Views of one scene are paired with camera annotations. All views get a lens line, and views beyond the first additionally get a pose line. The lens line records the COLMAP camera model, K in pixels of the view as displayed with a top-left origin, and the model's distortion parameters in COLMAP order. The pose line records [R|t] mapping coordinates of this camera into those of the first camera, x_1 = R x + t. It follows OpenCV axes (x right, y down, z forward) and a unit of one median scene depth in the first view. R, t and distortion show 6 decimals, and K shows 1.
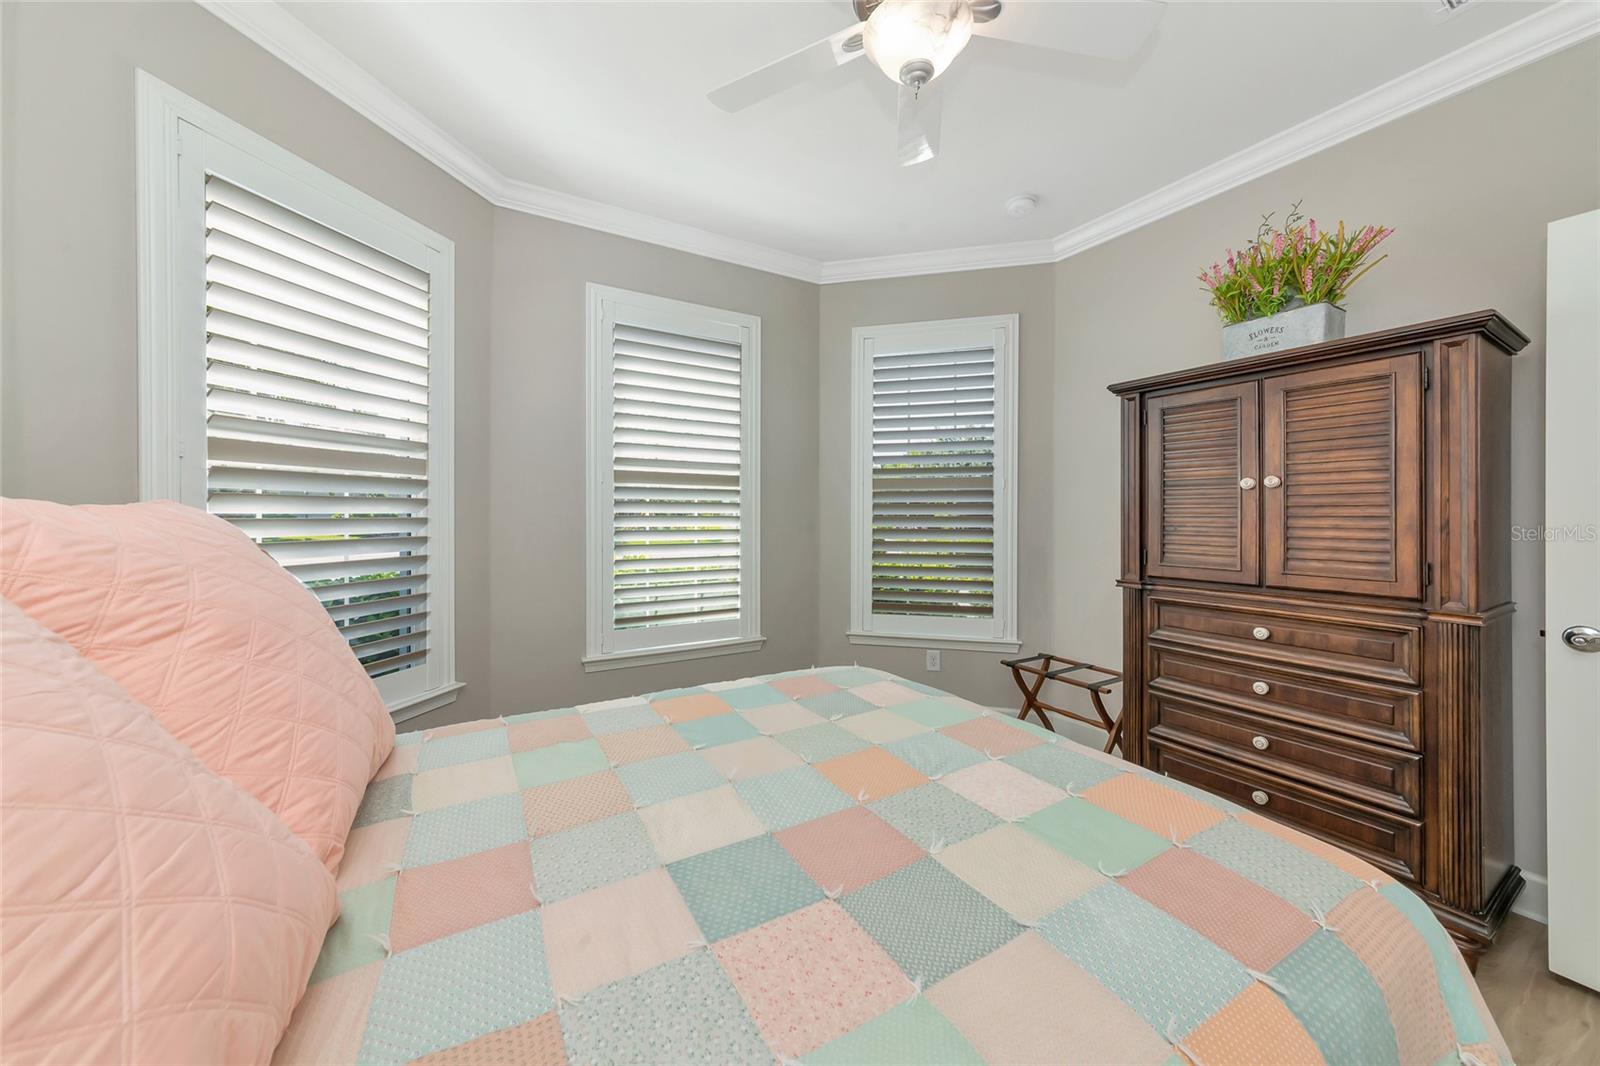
lens RADIAL K [[562.0, 0, 803.7], [0, 562.0, 518.8], [0, 0, 1]] dist [0.002732, 0.001432]
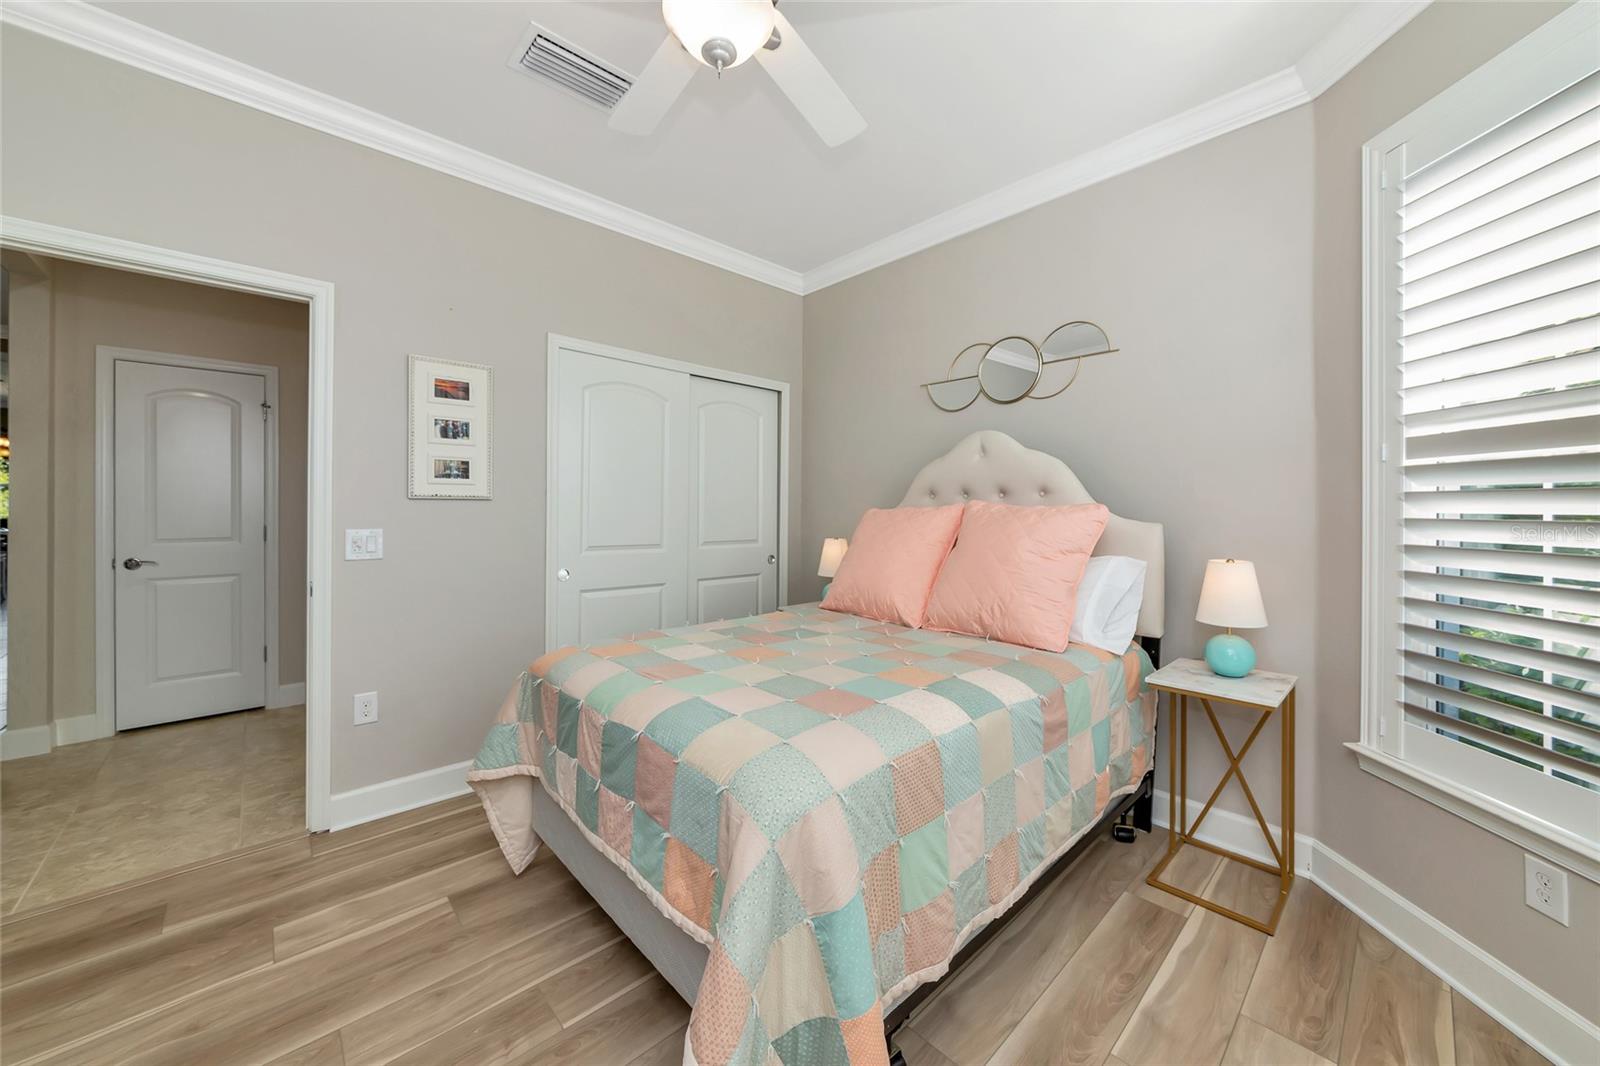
lens RADIAL K [[594.3, 0, 801.9], [0, 594.3, 520.5], [0, 0, 1]] dist [-0.009024, -0.000114]
pose [[-0.976760, -0.002897, -0.214318, 0.128380], [-0.008376, 0.999661, 0.024664, -0.006961], [0.214174, 0.025886, -0.976453, 0.975912]]
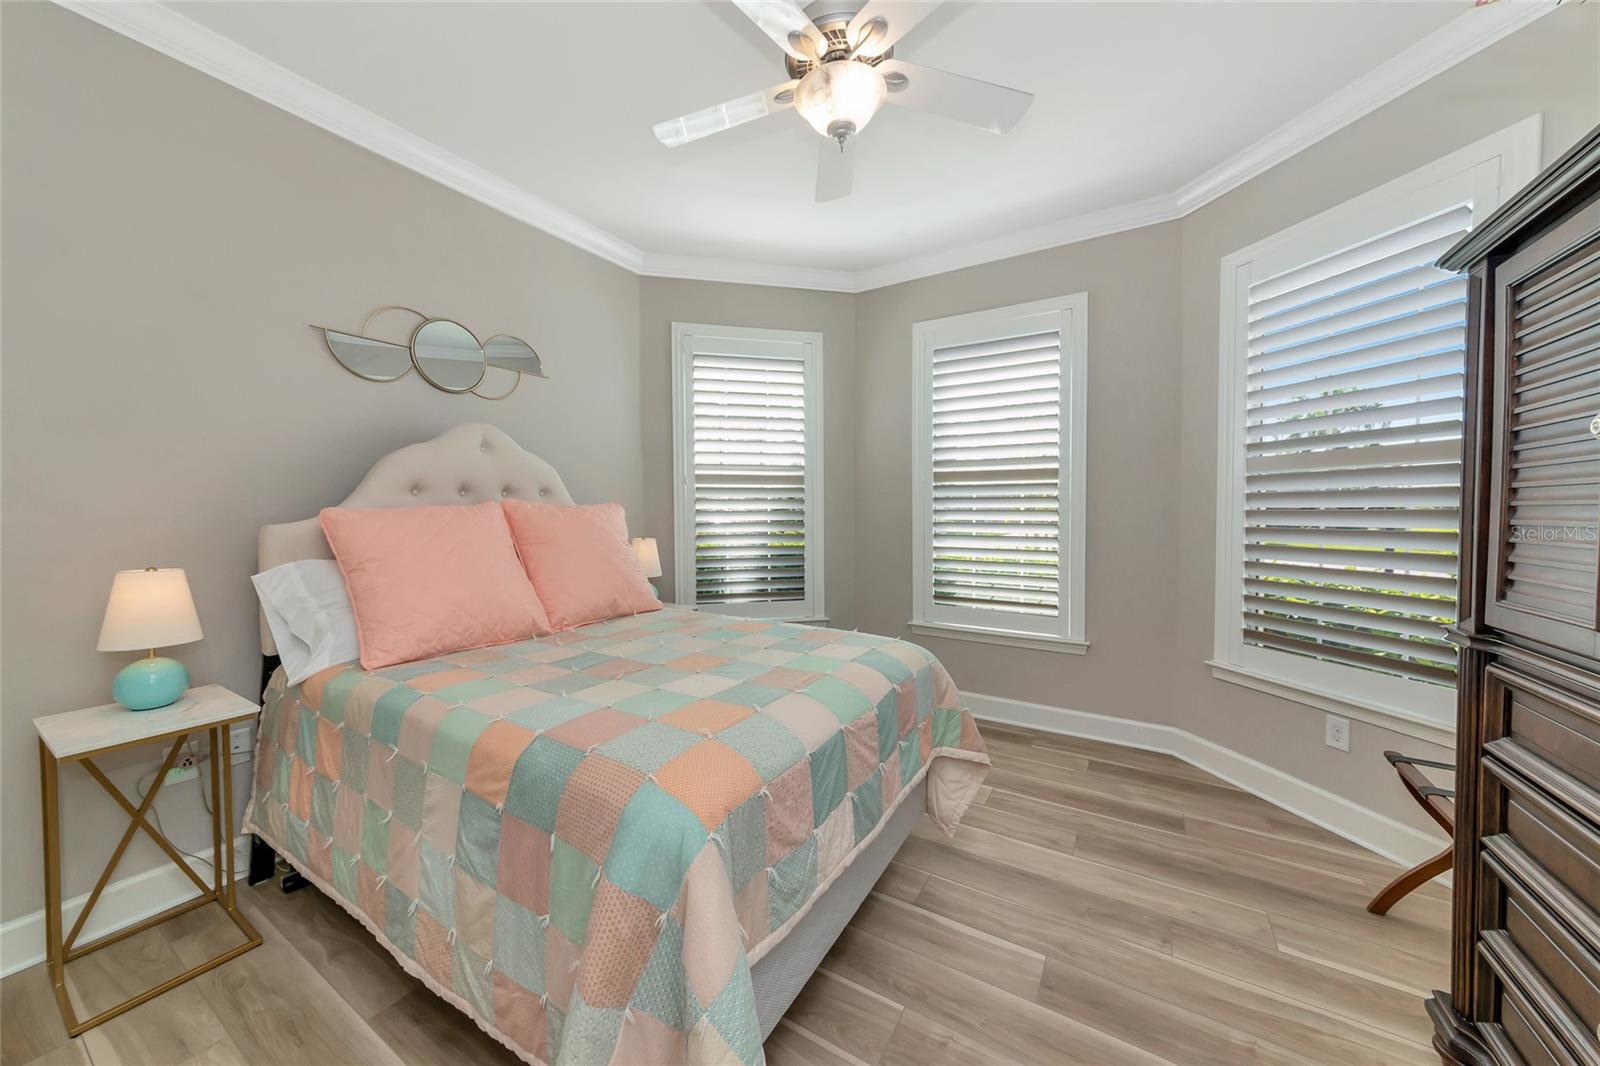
lens RADIAL K [[562.0, 0, 807.9], [0, 562.0, 522.4], [0, 0, 1]] dist [0.002732, 0.001432]
pose [[0.476604, 0.017393, -0.878946, 0.583532], [-0.003682, 0.999835, 0.017789, 0.000756], [0.879110, -0.005242, 0.476589, 0.186365]]
